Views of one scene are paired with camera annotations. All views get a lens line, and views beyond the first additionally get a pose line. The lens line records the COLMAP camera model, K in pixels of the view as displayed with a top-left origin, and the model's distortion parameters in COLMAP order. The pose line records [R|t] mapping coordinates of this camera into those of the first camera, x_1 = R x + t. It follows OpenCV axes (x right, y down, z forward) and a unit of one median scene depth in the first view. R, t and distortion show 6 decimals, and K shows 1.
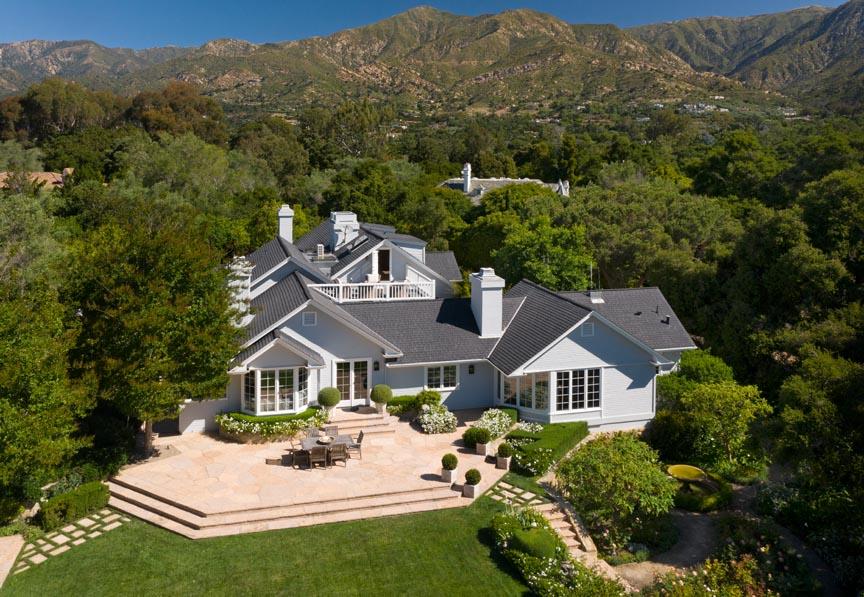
lens RADIAL K [[691.7, 0, 430.1], [0, 691.7, 179.7], [0, 0, 1]] dist [-0.002417, -0.000079]
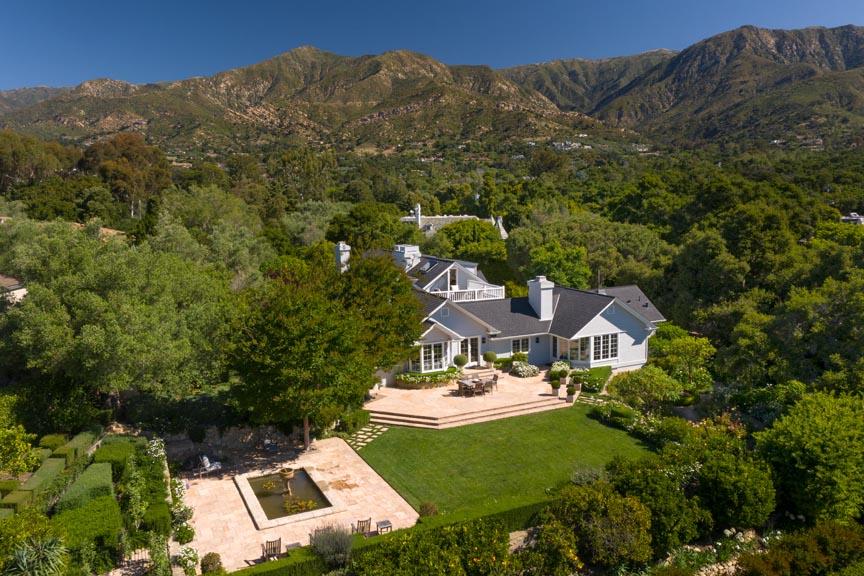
lens RADIAL K [[653.7, 0, 432.0], [0, 653.7, 288.0], [0, 0, 1]] dist [0.002783, 0.004299]
pose [[0.984584, -0.048850, 0.167955, -0.303515], [0.030378, 0.993373, 0.110844, -0.010072], [-0.172257, -0.104033, 0.979543, -0.287043]]
